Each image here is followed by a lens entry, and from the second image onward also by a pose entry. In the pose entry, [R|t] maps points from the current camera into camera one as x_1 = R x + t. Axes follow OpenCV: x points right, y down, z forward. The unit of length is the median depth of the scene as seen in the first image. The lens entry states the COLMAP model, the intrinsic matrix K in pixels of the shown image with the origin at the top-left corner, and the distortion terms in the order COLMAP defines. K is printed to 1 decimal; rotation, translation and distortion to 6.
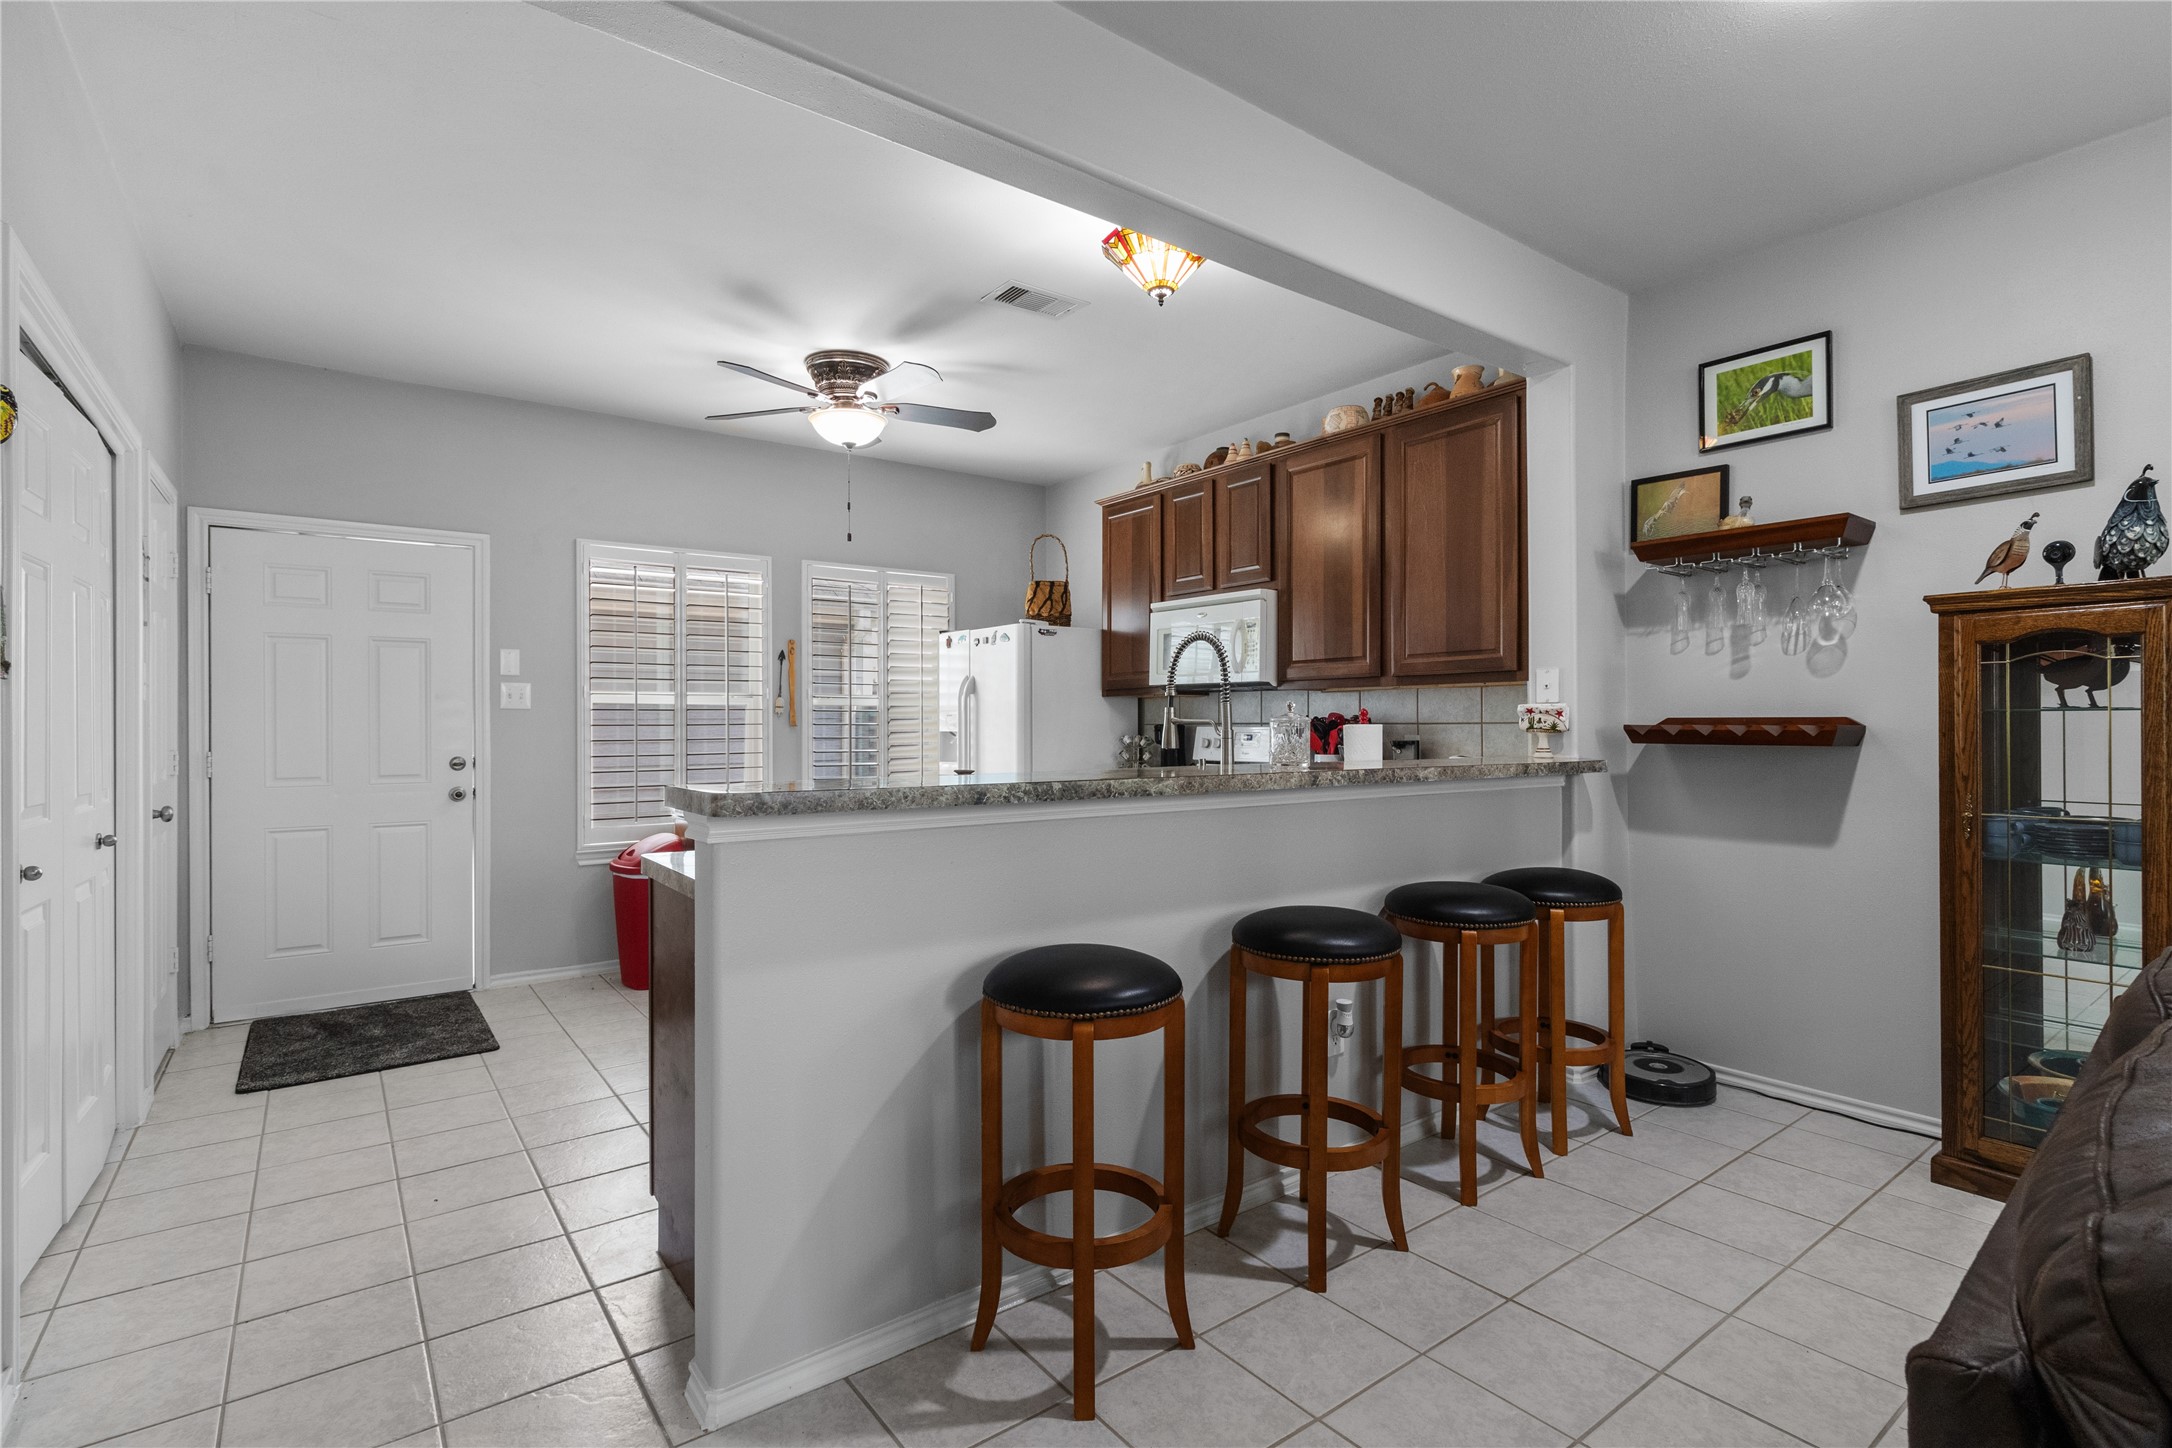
lens RADIAL K [[1011.8, 0, 1084.2], [0, 1011.8, 724.4], [0, 0, 1]] dist [0.001092, 0.000075]
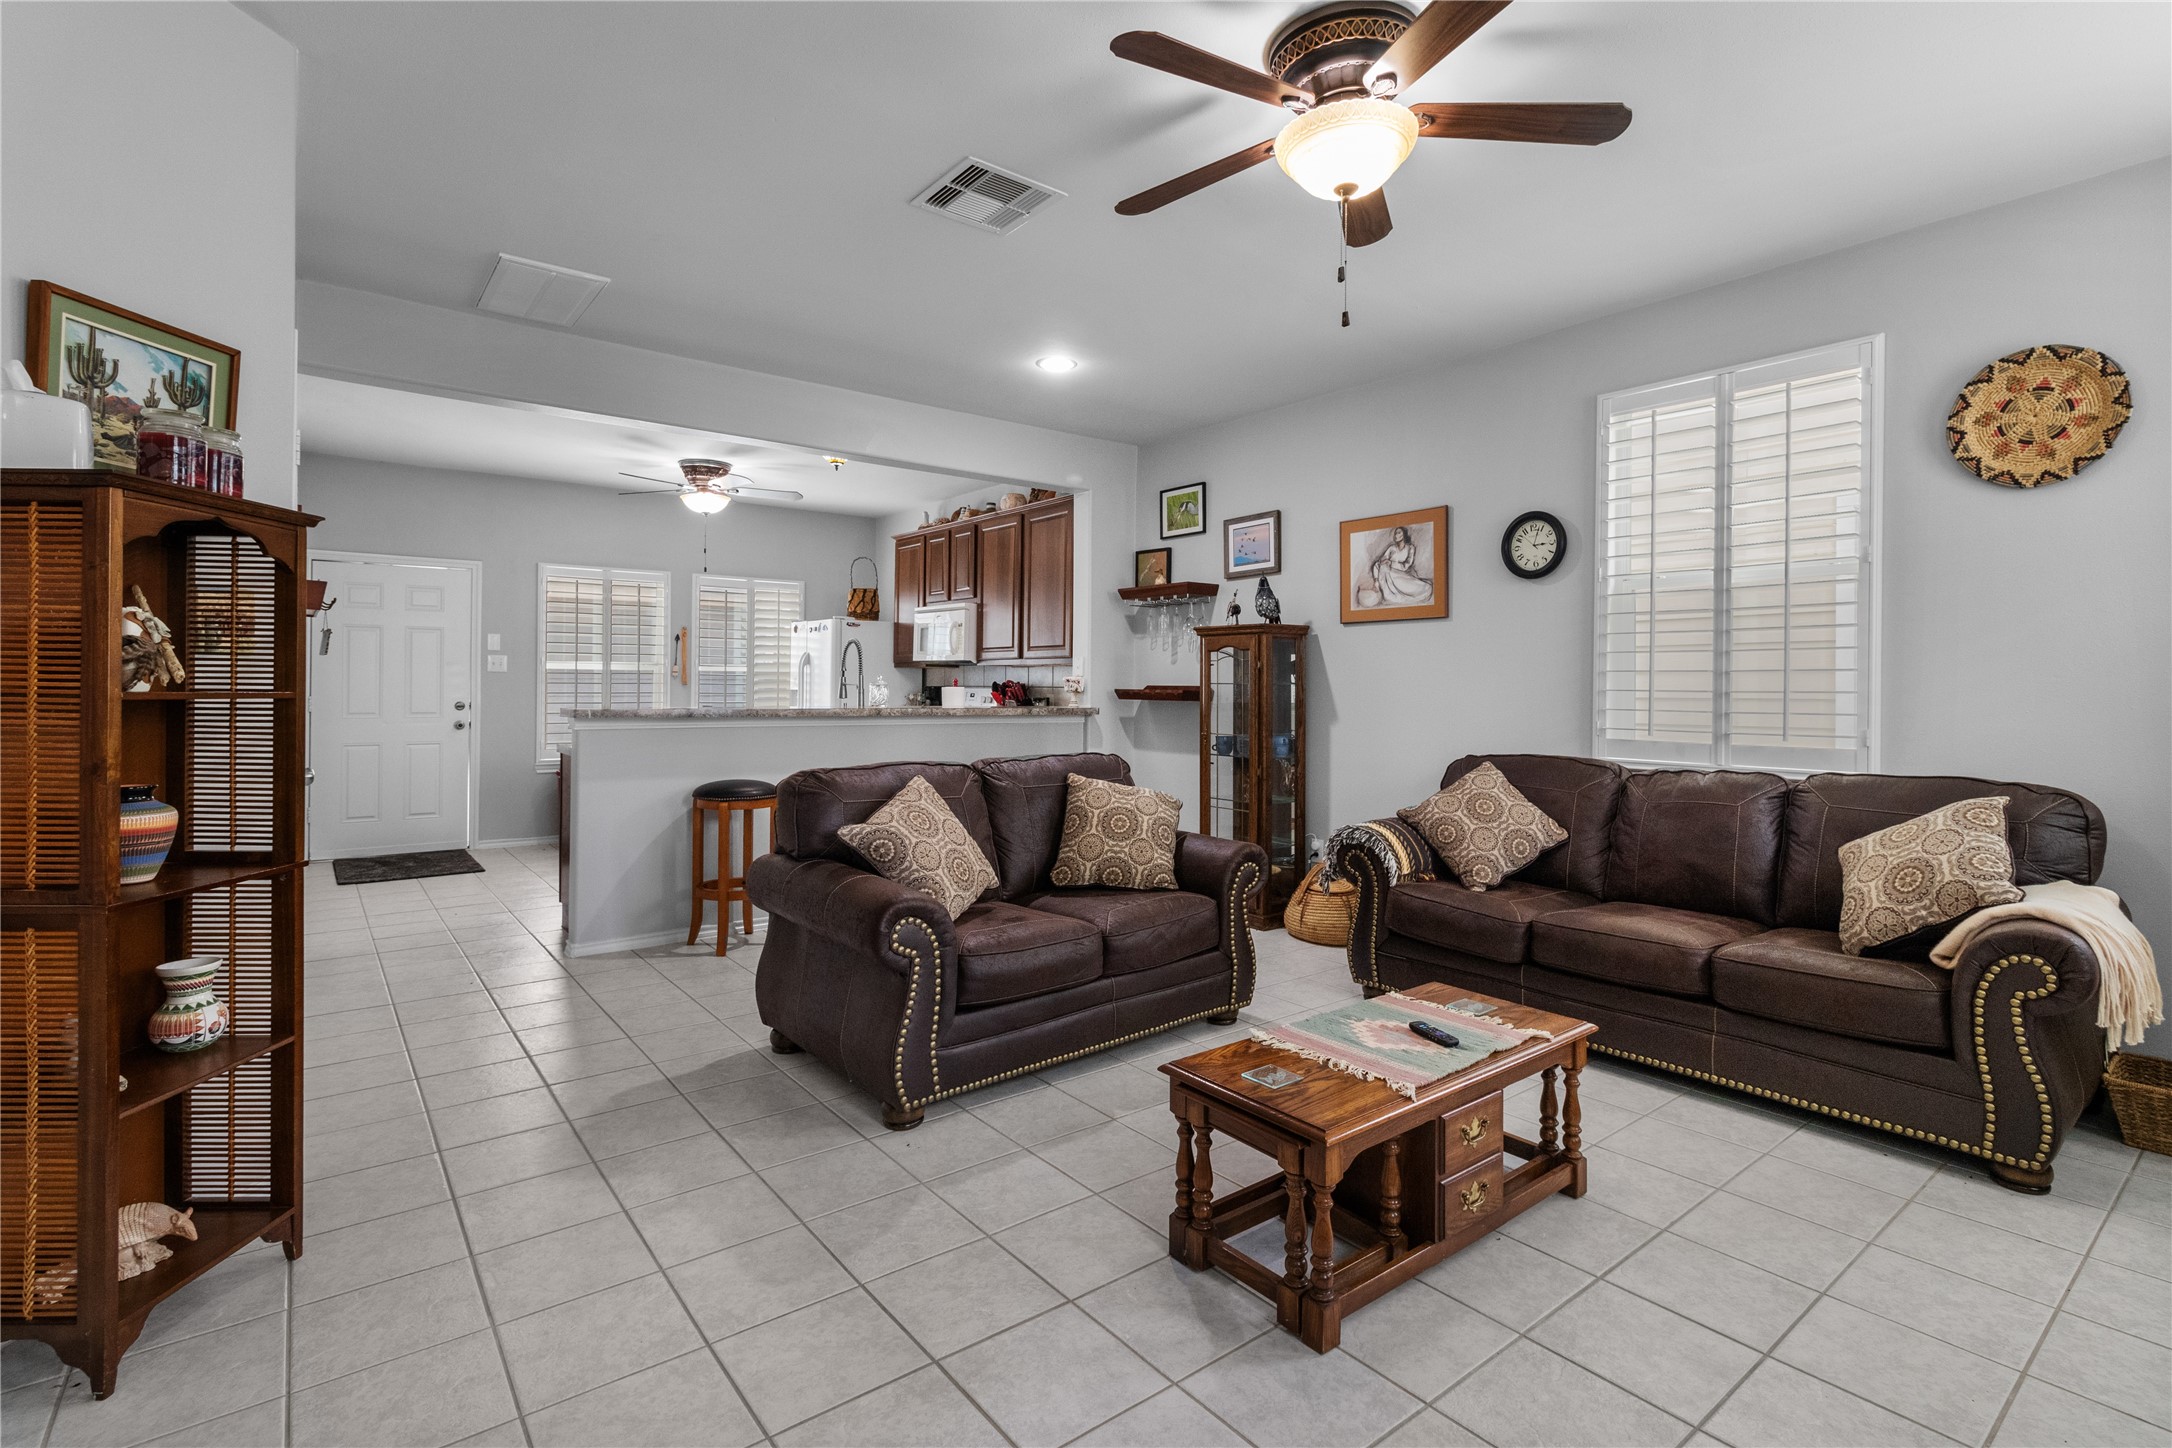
lens RADIAL K [[1011.8, 0, 1091.6], [0, 1011.8, 681.5], [0, 0, 1]] dist [0.001092, 0.000075]
pose [[0.999691, 0.010356, 0.022616, 0.334042], [-0.010258, 0.999937, -0.004464, -0.003088], [-0.022661, 0.004230, 0.999734, -0.607632]]
